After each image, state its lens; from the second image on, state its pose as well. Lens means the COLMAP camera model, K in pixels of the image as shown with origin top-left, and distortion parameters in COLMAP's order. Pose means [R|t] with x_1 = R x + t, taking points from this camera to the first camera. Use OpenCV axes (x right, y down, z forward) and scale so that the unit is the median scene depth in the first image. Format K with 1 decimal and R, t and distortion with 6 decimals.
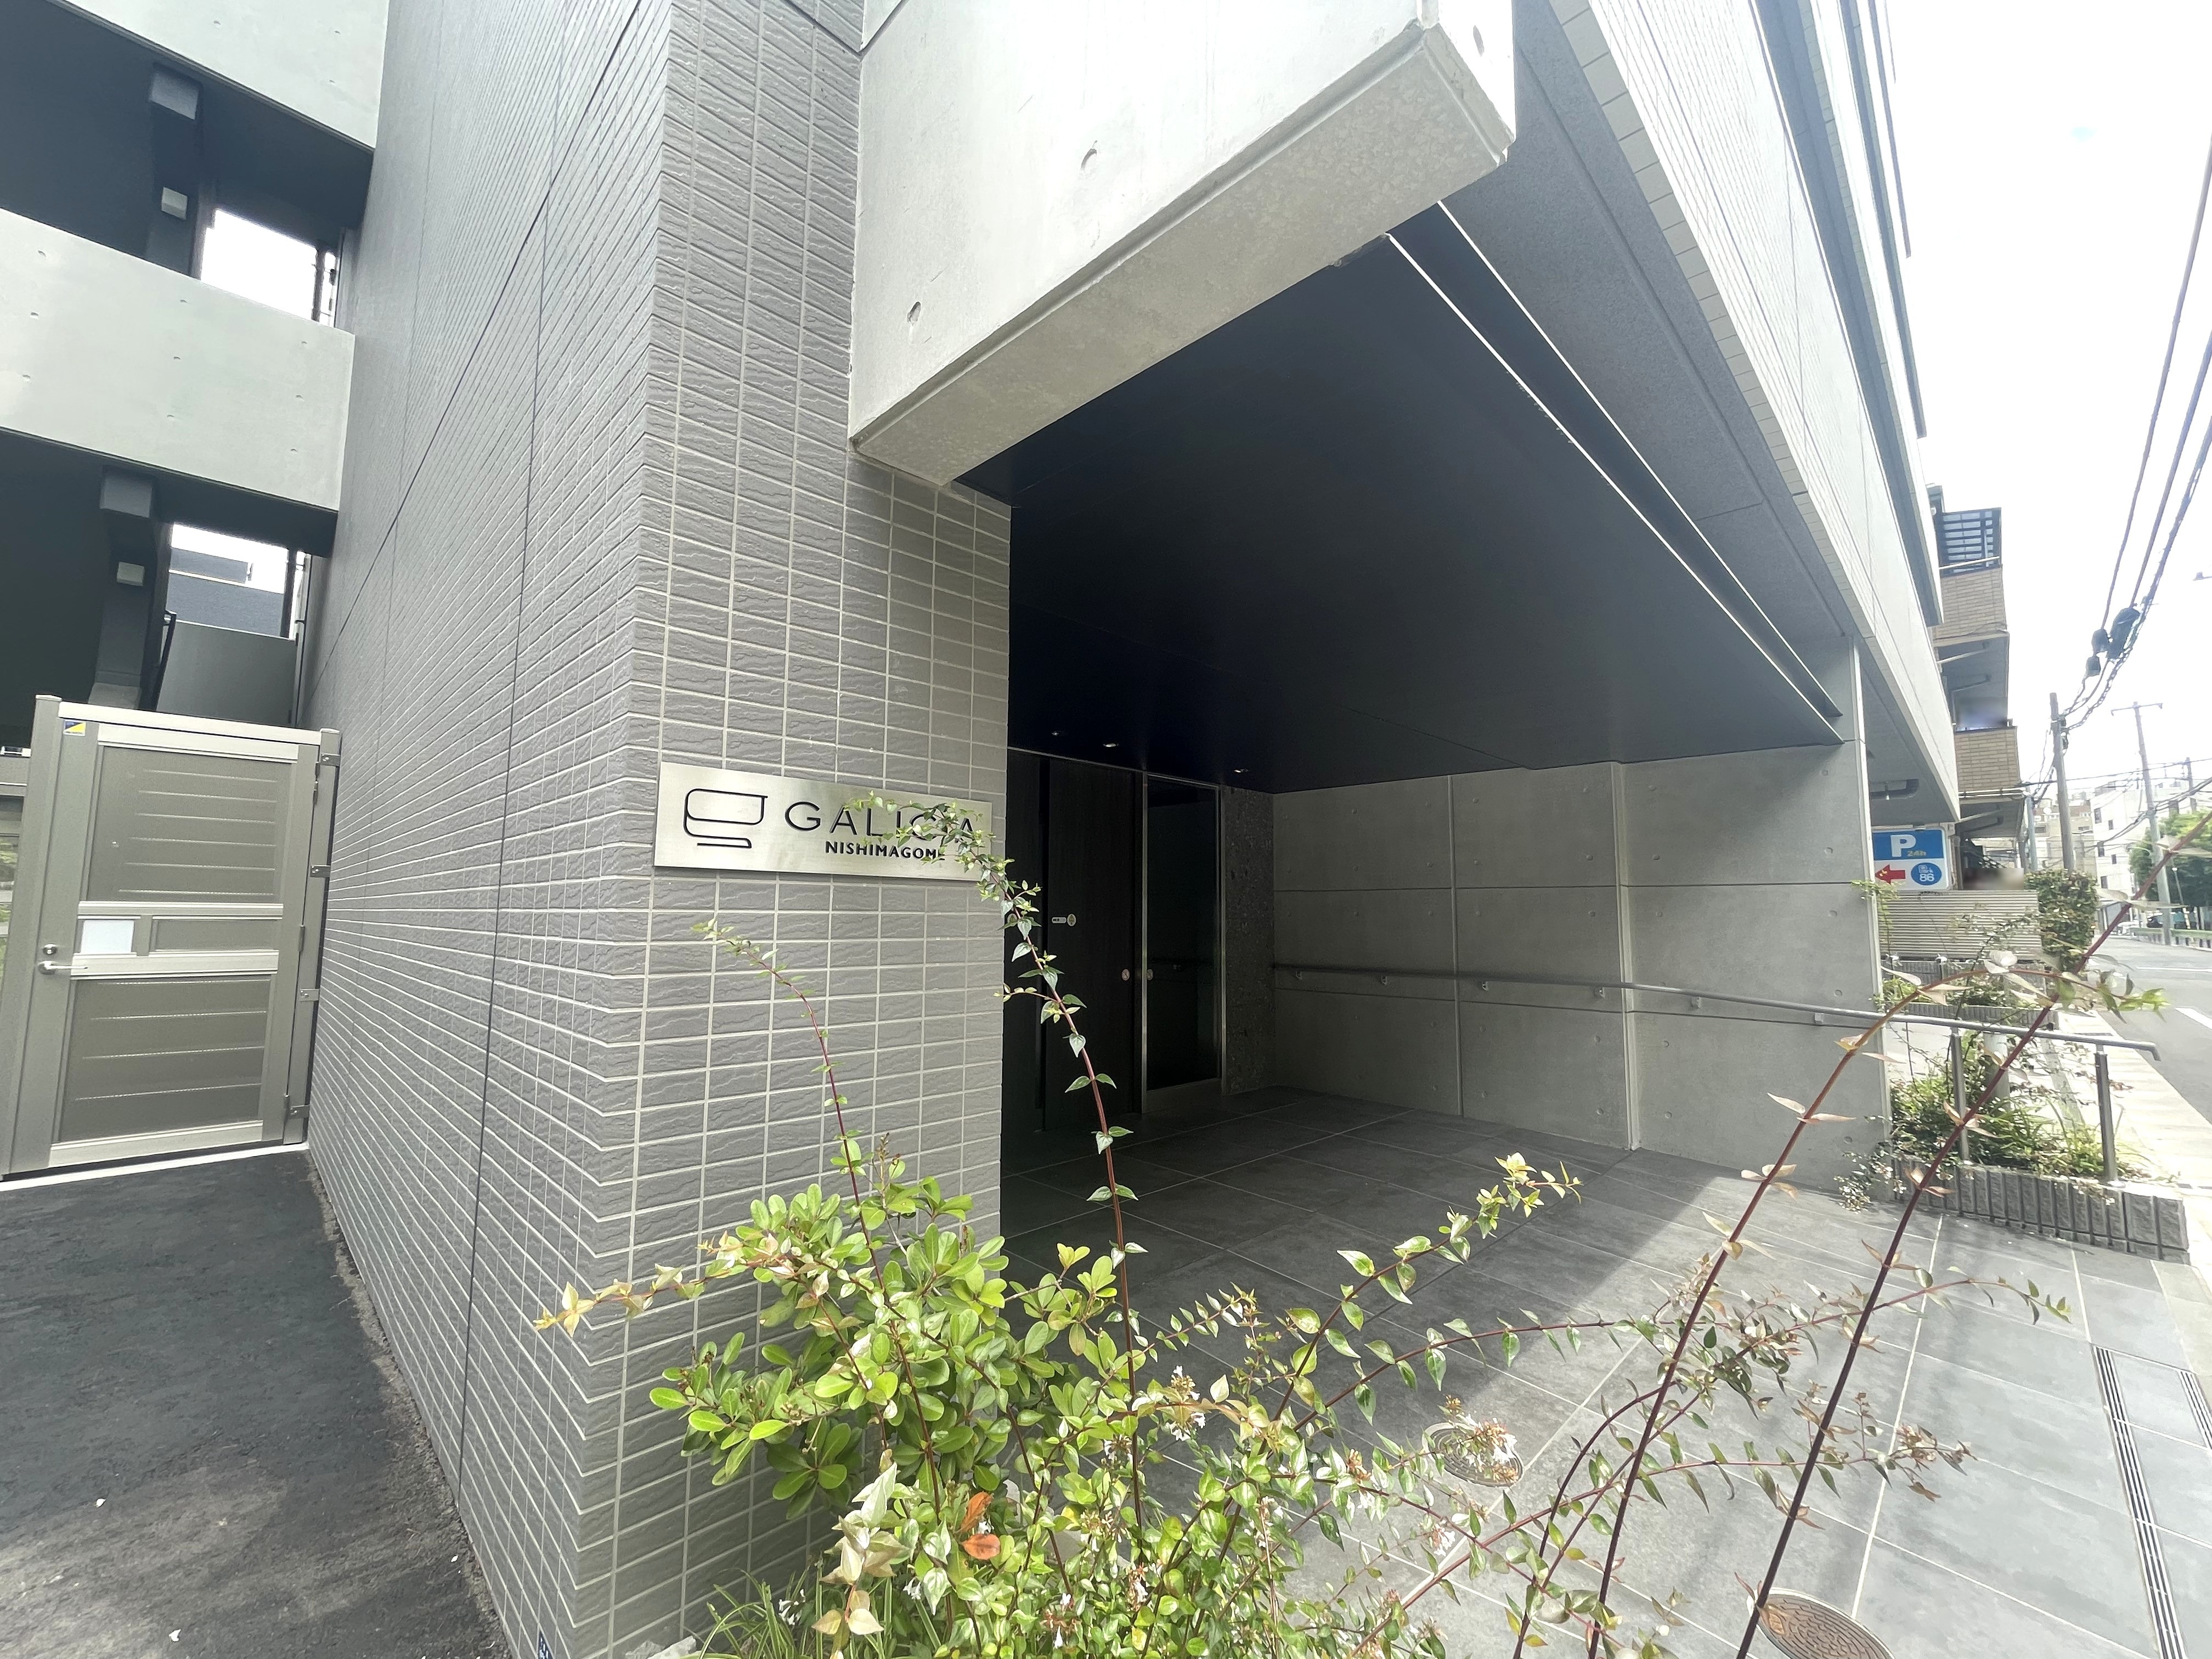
lens RADIAL K [[898.4, 0, 1106.7], [0, 898.4, 837.1], [0, 0, 1]] dist [-0.002845, 0.000309]
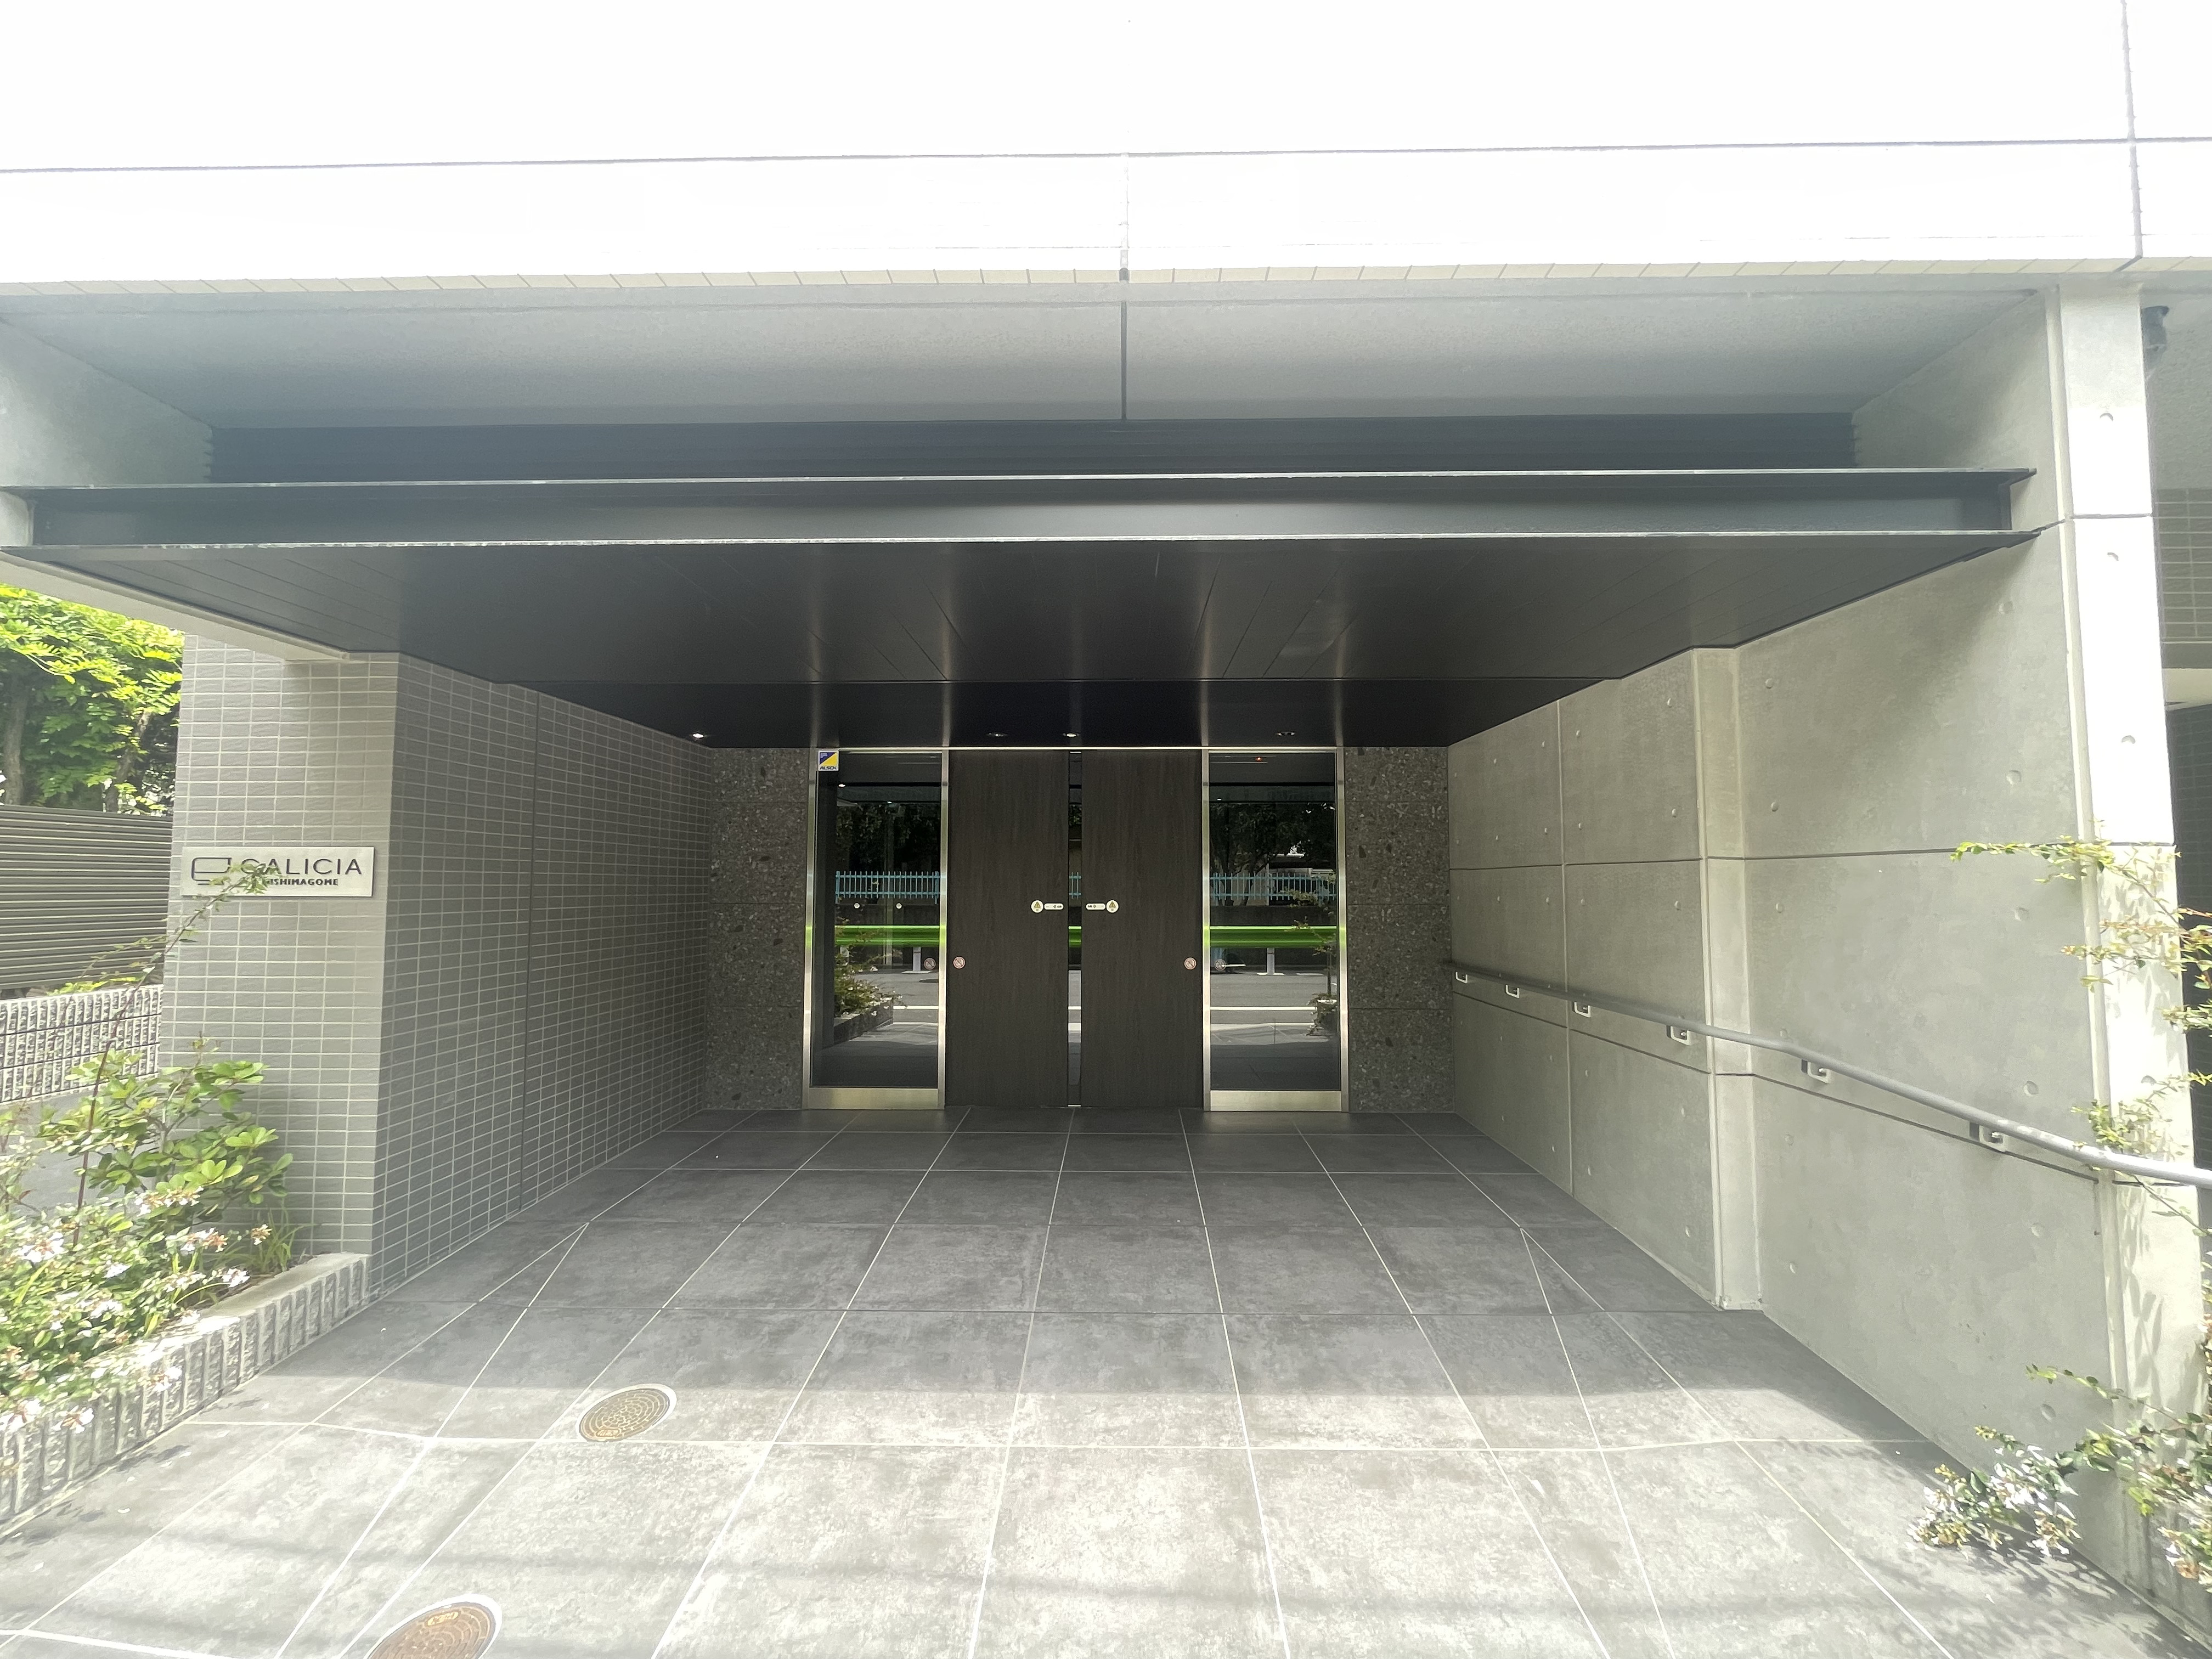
lens RADIAL K [[898.4, 0, 1102.3], [0, 898.4, 838.2], [0, 0, 1]] dist [-0.002845, 0.000309]
pose [[0.691568, -0.044399, -0.720946, 0.895978], [0.069165, 0.997593, 0.004911, 0.012860], [0.718993, -0.053260, 0.692974, 0.382682]]
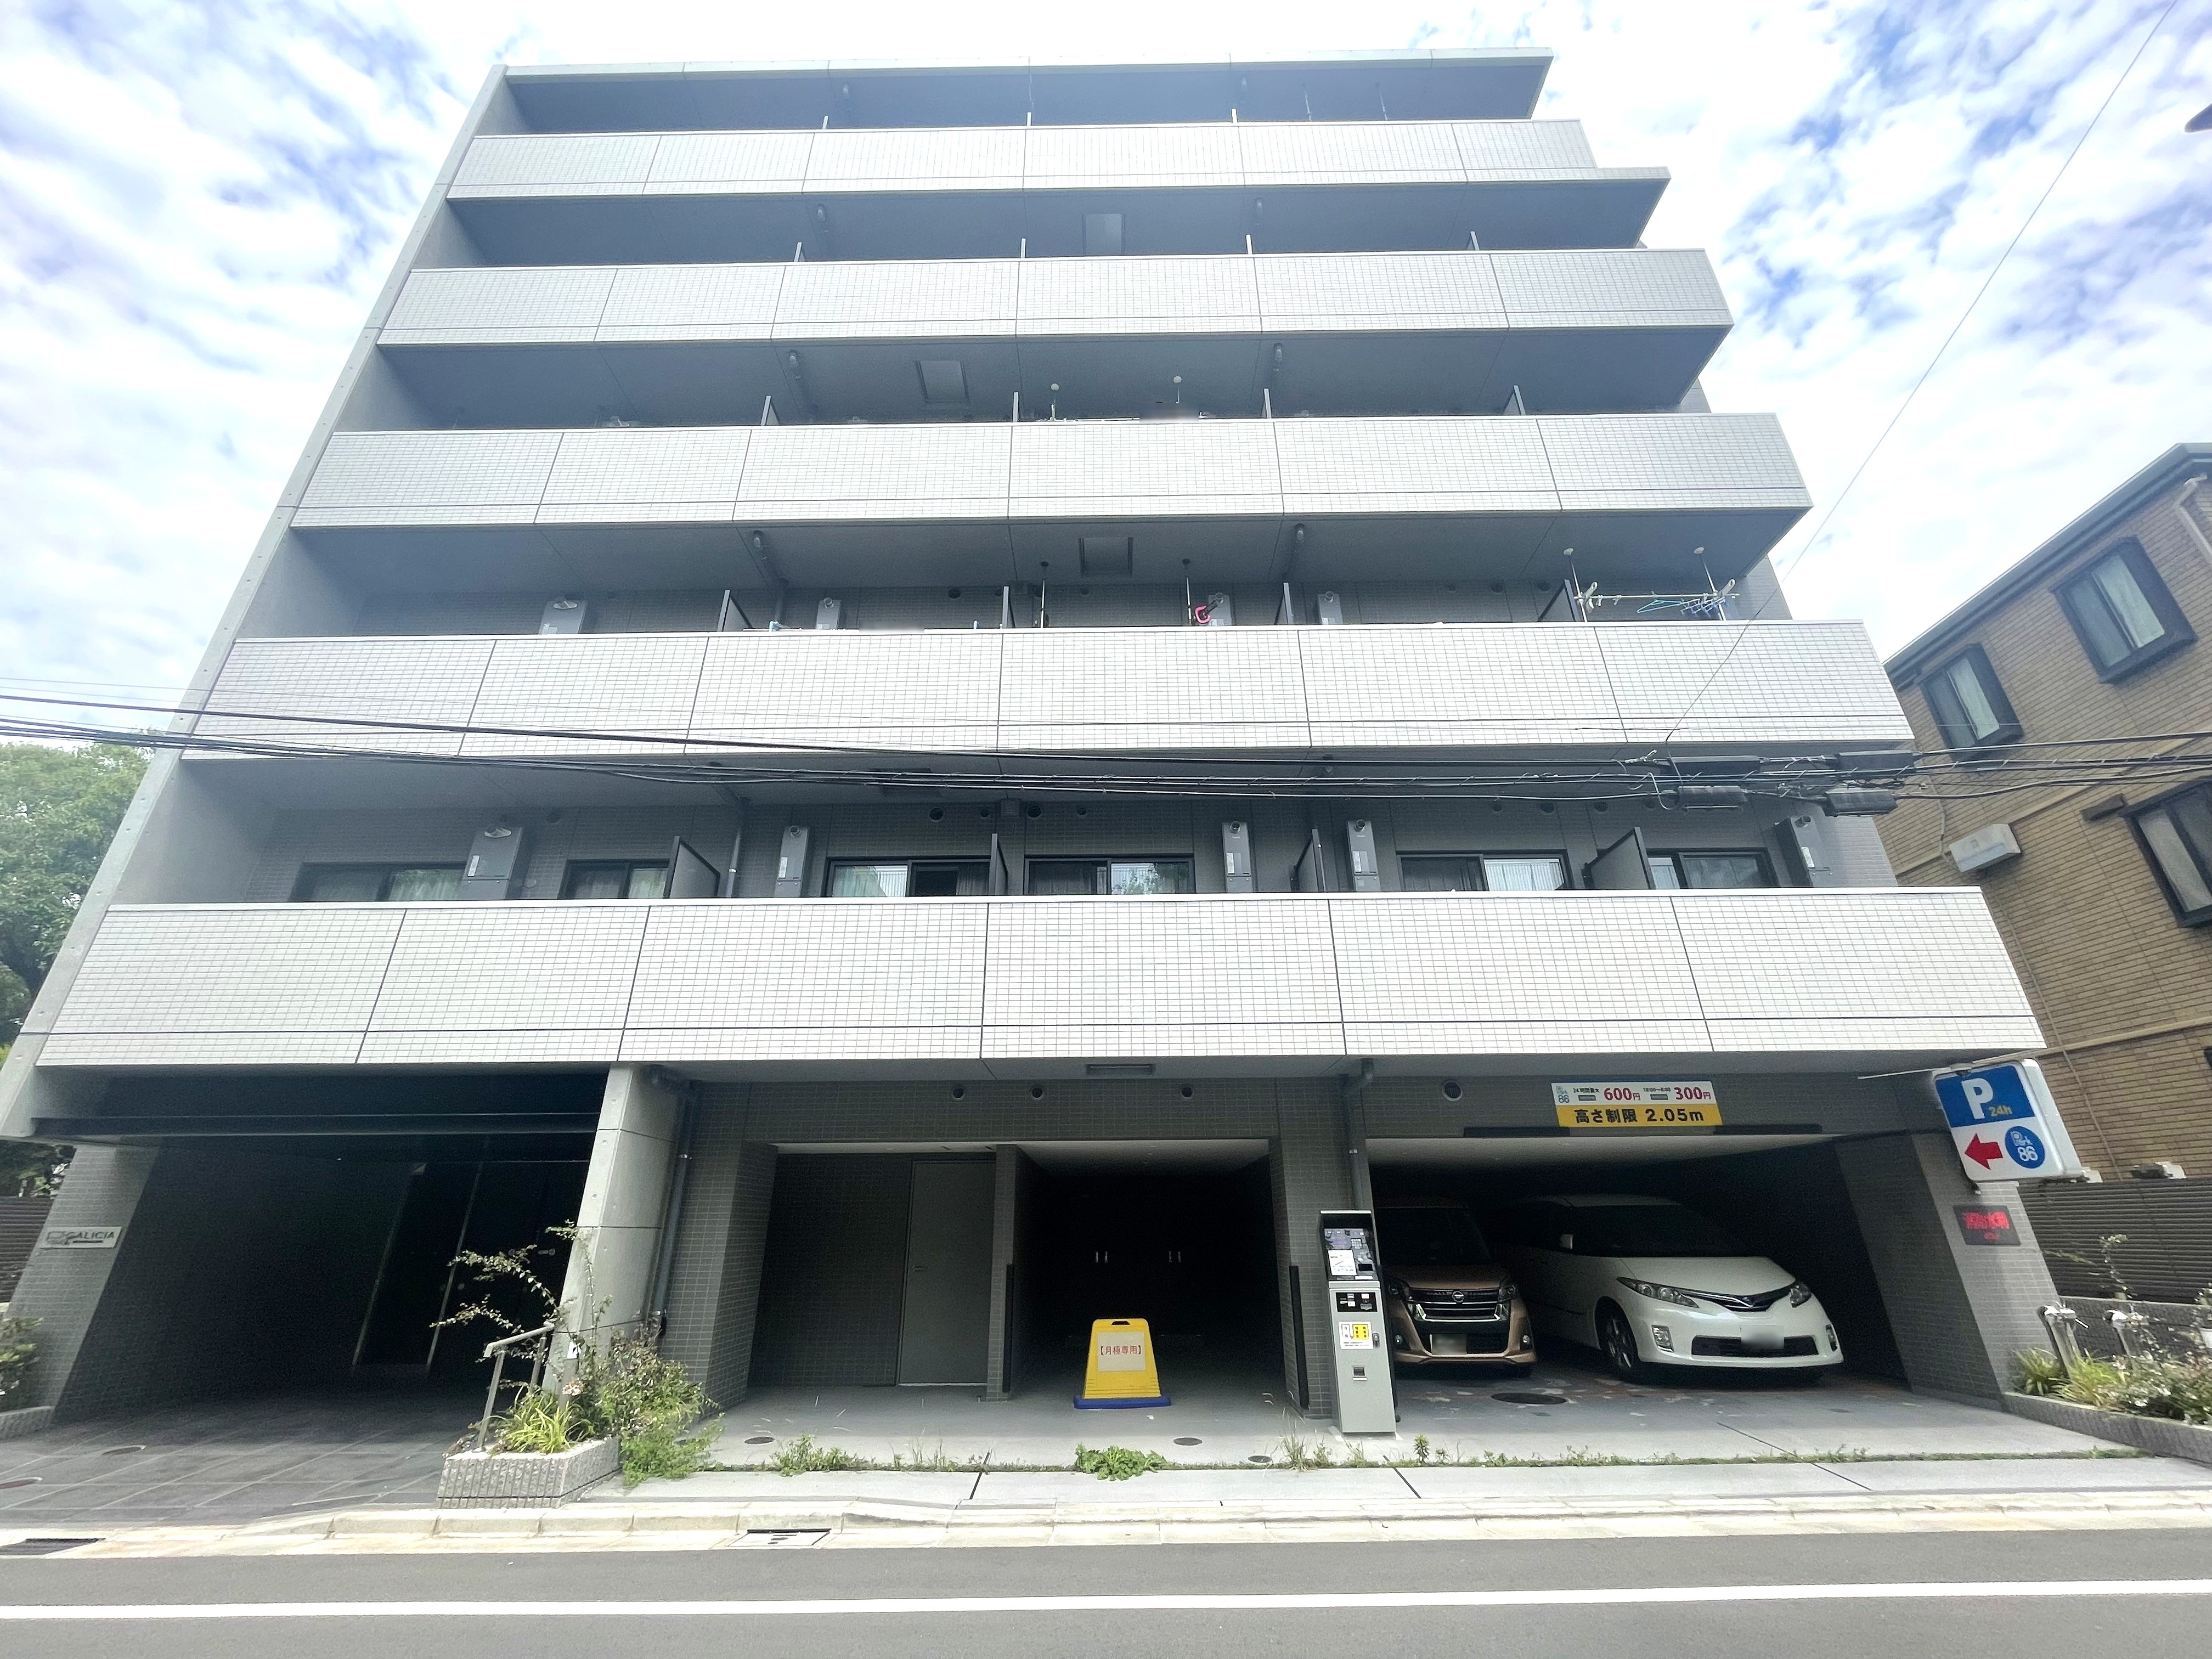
lens RADIAL K [[898.4, 0, 1109.2], [0, 898.4, 830.2], [0, 0, 1]] dist [-0.002845, 0.000309]
pose [[0.702372, -0.301017, -0.645030, 2.933605], [0.076586, 0.932879, -0.351953, 0.026831], [0.707678, 0.197802, 0.678281, 0.490695]]
